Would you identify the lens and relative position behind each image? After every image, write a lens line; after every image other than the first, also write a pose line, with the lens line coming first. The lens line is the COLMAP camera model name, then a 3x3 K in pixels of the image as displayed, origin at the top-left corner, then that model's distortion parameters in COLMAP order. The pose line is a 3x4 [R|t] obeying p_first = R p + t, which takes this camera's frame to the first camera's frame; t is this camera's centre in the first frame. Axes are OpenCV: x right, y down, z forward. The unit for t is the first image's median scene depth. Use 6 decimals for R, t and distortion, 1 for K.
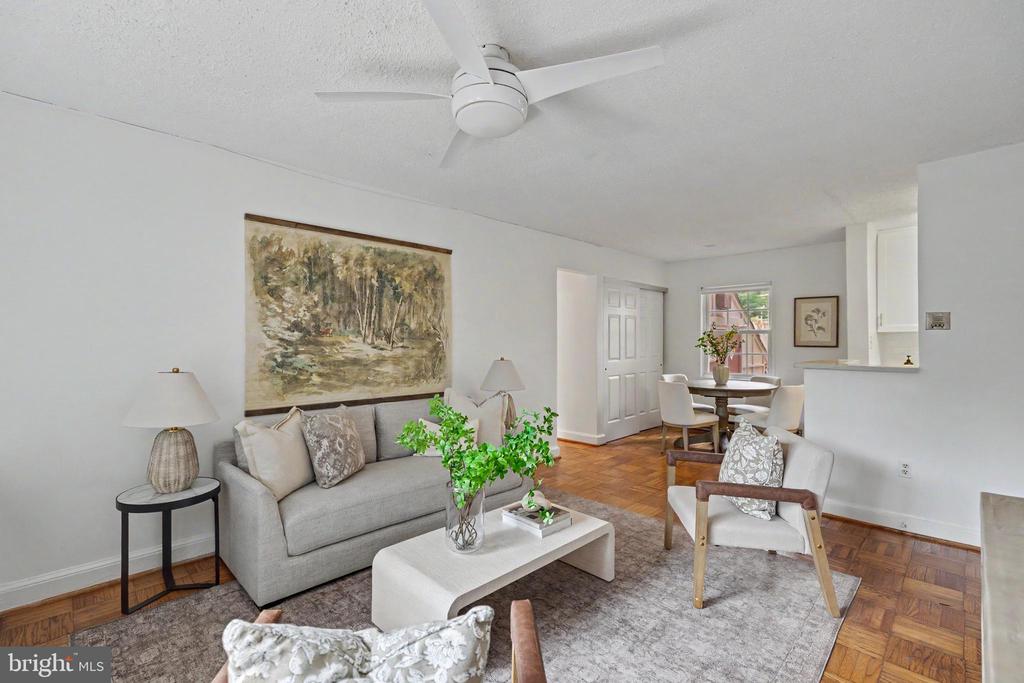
lens RADIAL K [[466.2, 0, 512.0], [0, 466.2, 341.5], [0, 0, 1]] dist [0.002786, 0.000240]
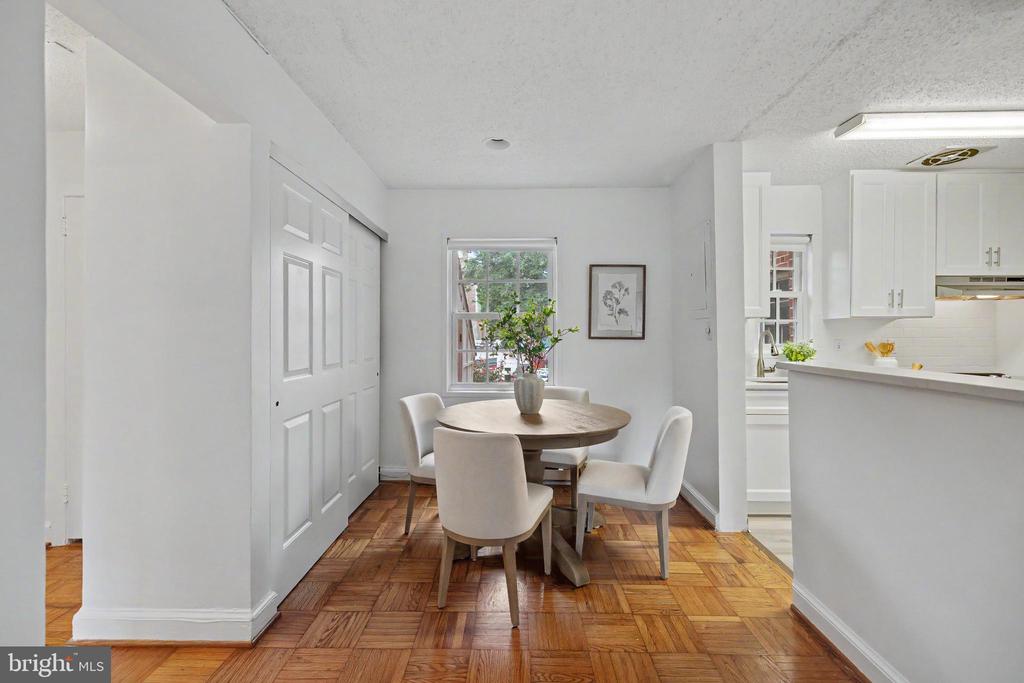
lens RADIAL K [[442.6, 0, 507.2], [0, 442.6, 335.4], [0, 0, 1]] dist [0.001477, 0.000096]
pose [[0.727957, 0.000814, 0.685623, 0.154547], [-0.004040, 0.999987, 0.003103, 0.007900], [-0.685611, -0.005029, 0.727950, 1.011105]]
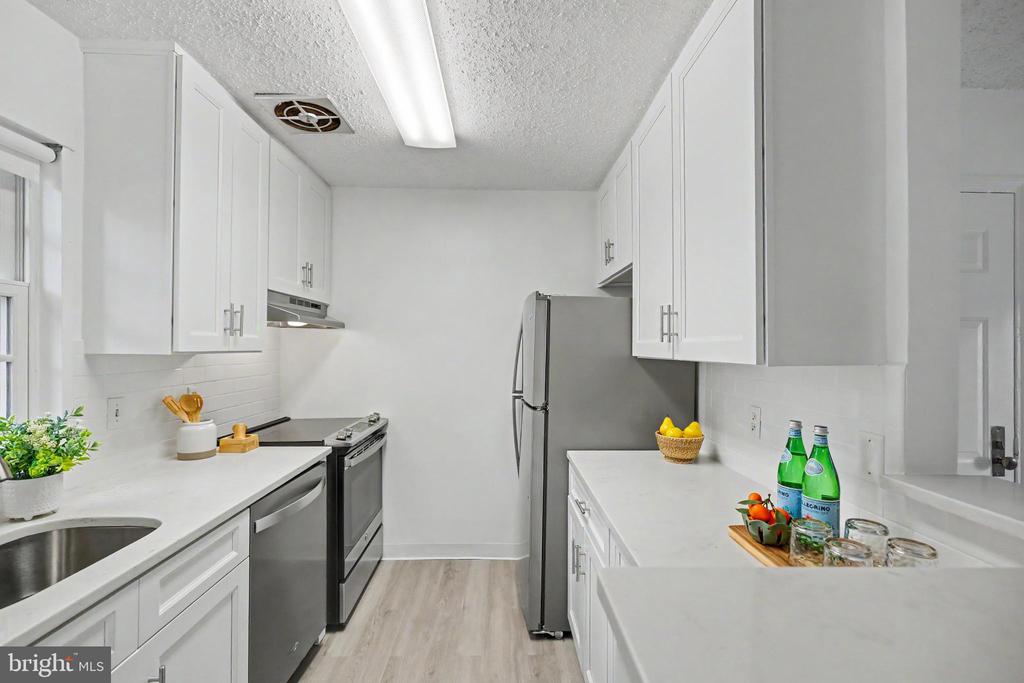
lens RADIAL K [[443.1, 0, 512.6], [0, 443.1, 345.5], [0, 0, 1]] dist [-0.001537, -0.000161]
pose [[-0.725714, -0.000408, 0.687996, 0.756294], [-0.008313, 0.999932, -0.008175, -0.036191], [-0.687946, -0.011652, -0.725668, 1.274081]]
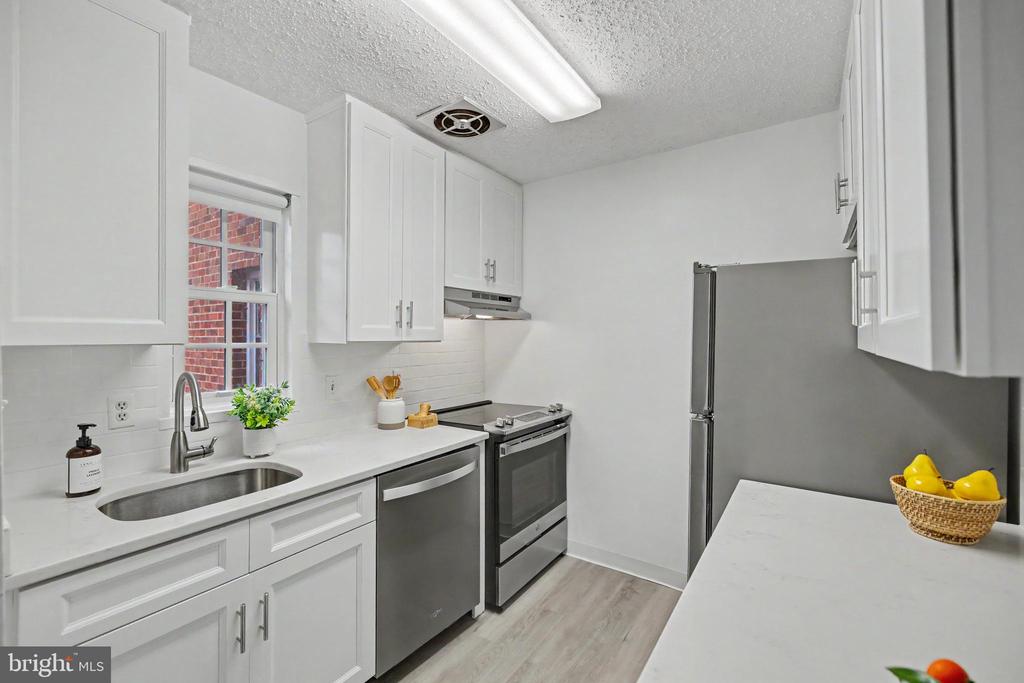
lens RADIAL K [[433.9, 0, 511.1], [0, 433.9, 335.5], [0, 0, 1]] dist [-0.000012, 0.000278]
pose [[-0.175986, 0.005134, 0.984379, 0.737639], [-0.005188, 0.999968, -0.006143, -0.035549], [-0.984379, -0.006188, -0.175954, 1.085936]]
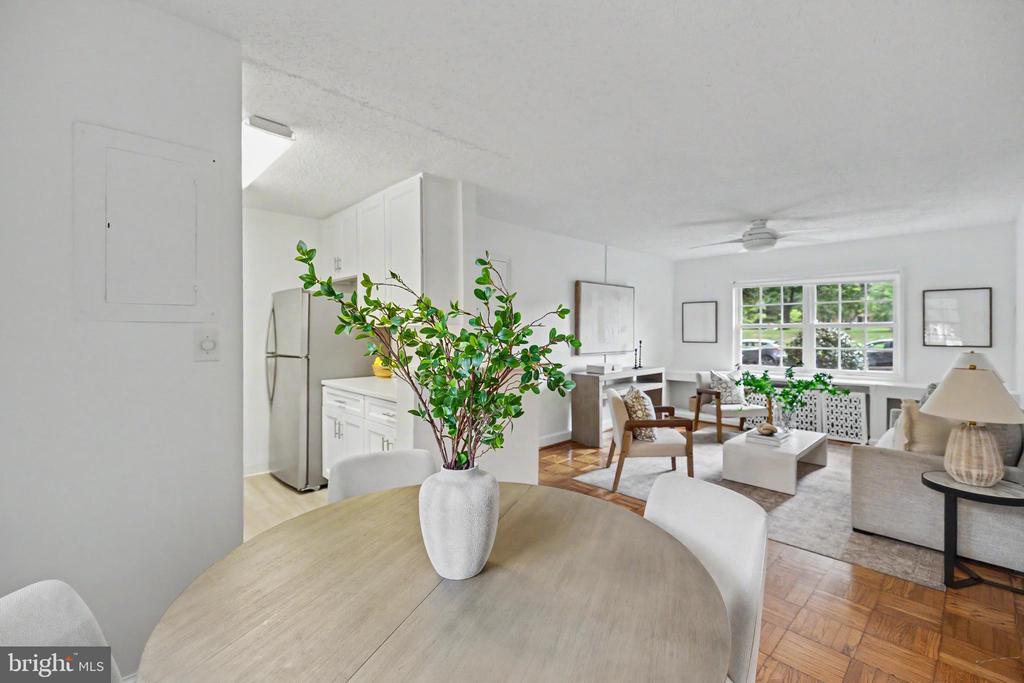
lens RADIAL K [[436.2, 0, 513.3], [0, 436.2, 330.9], [0, 0, 1]] dist [-0.000087, 0.000345]
pose [[-0.999681, 0.003220, 0.025059, 0.642002], [0.003117, 0.999987, -0.004136, -0.011061], [-0.025072, -0.004056, -0.999677, 1.787354]]
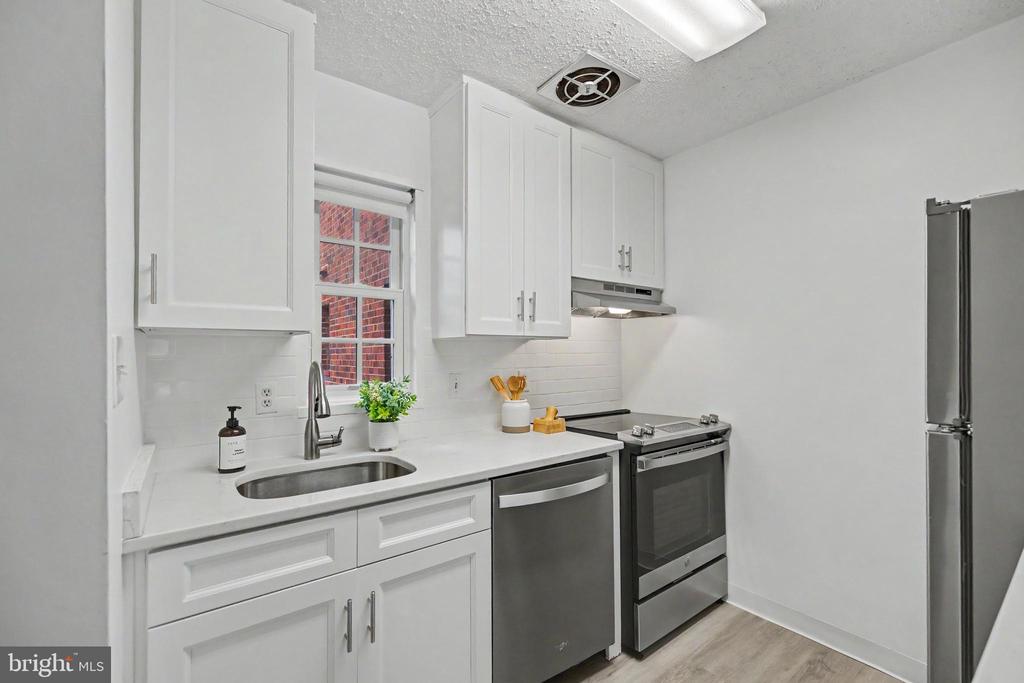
lens RADIAL K [[441.2, 0, 511.6], [0, 441.2, 344.4], [0, 0, 1]] dist [0.002736, 0.000166]
pose [[0.142950, 0.023123, 0.989460, 0.799151], [0.001065, 0.999723, -0.023516, -0.007348], [-0.989729, 0.004415, 0.142885, 1.065342]]
